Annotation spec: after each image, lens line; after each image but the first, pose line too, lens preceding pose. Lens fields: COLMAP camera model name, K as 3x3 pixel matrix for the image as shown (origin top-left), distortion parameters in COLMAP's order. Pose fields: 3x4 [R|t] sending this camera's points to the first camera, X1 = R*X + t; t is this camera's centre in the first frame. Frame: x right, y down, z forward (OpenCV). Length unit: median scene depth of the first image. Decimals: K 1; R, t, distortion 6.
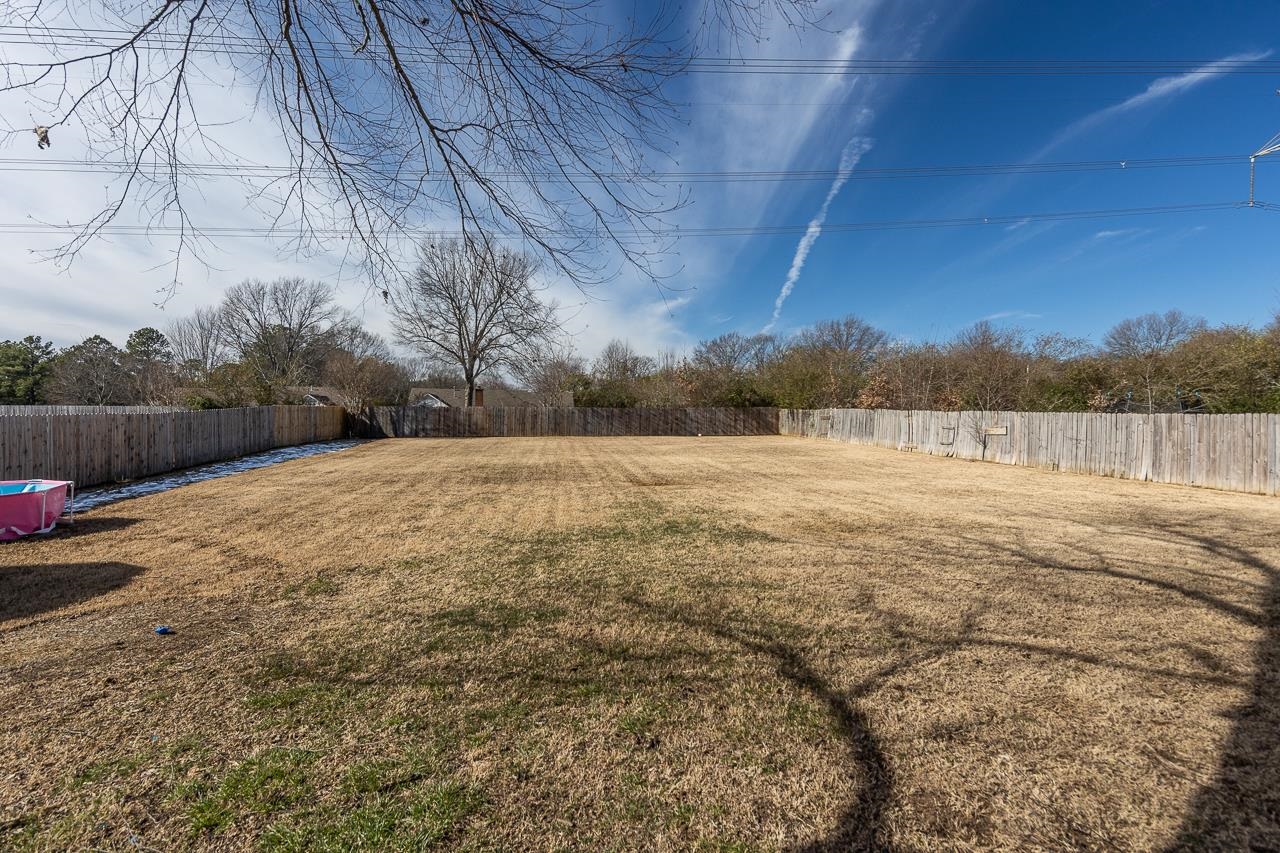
lens RADIAL K [[607.5, 0, 634.1], [0, 607.5, 400.3], [0, 0, 1]] dist [0.040485, -0.000228]
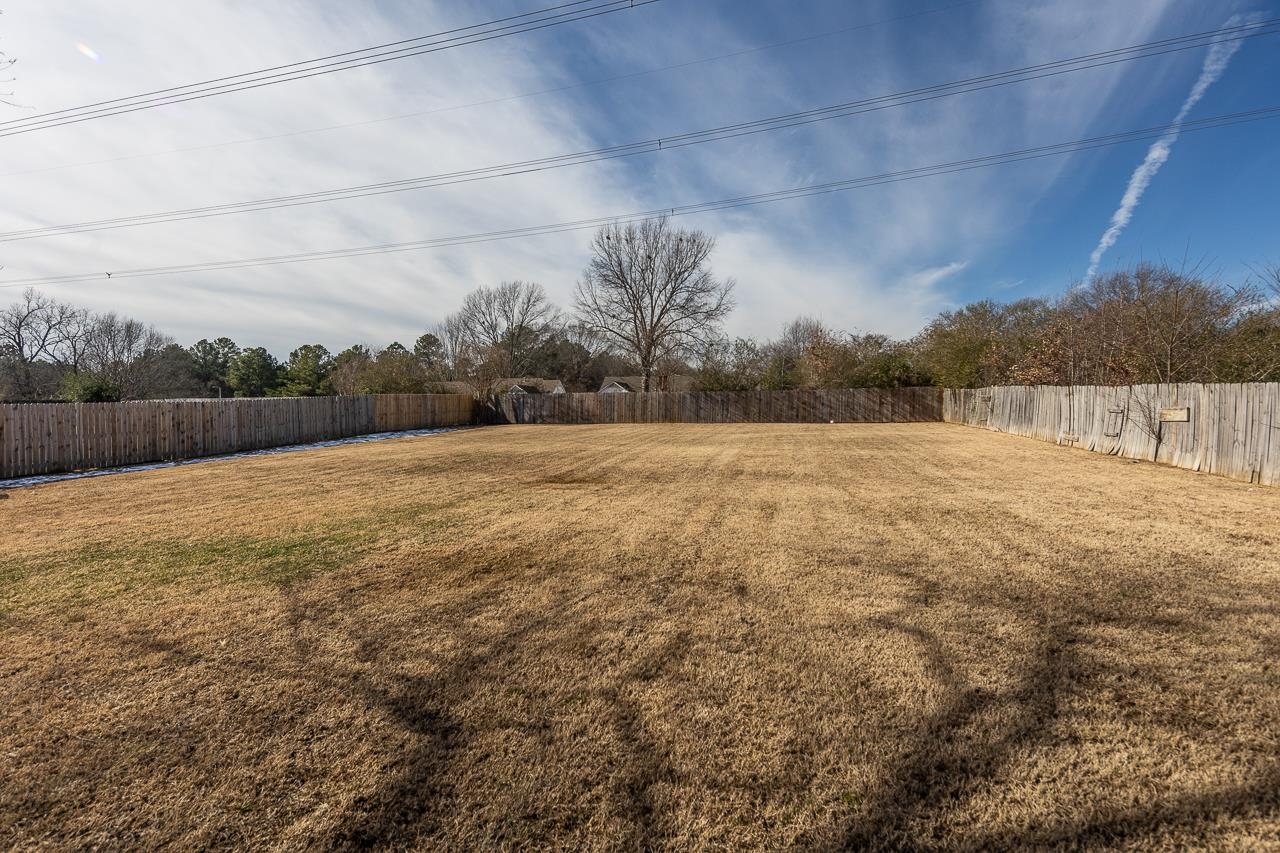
lens RADIAL K [[604.6, 0, 633.7], [0, 604.6, 424.5], [0, 0, 1]] dist [0.043753, -0.011616]
pose [[0.917587, 0.002655, -0.397526, 0.196652], [0.022133, 0.998086, 0.057753, 0.006299], [0.396918, -0.061792, 0.915772, 0.122664]]
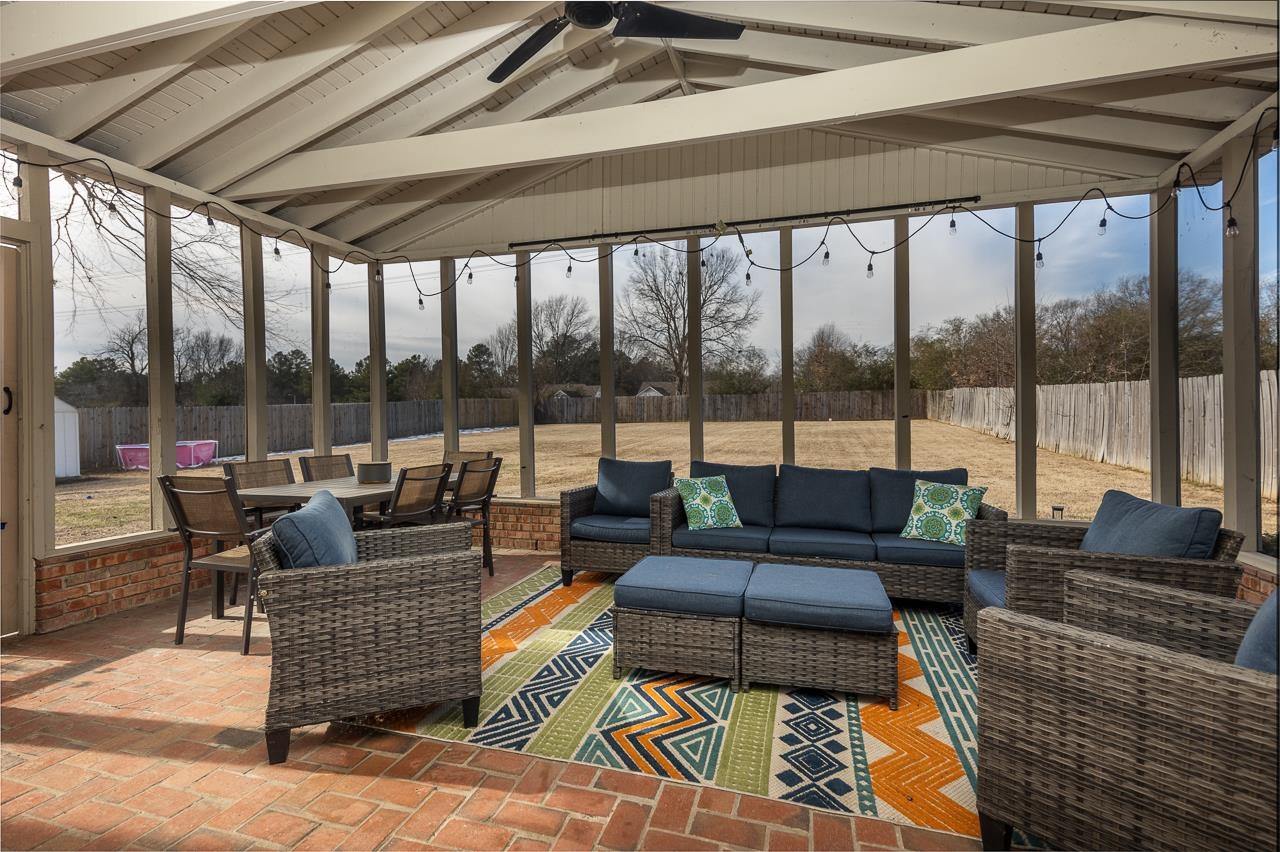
lens RADIAL K [[607.5, 0, 634.1], [0, 607.5, 399.8], [0, 0, 1]] dist [0.040485, -0.000228]
pose [[0.887106, -0.023093, -0.460987, 0.289877], [0.030084, 0.999517, 0.007822, 0.008030], [0.460583, -0.020808, 0.887372, -0.016551]]
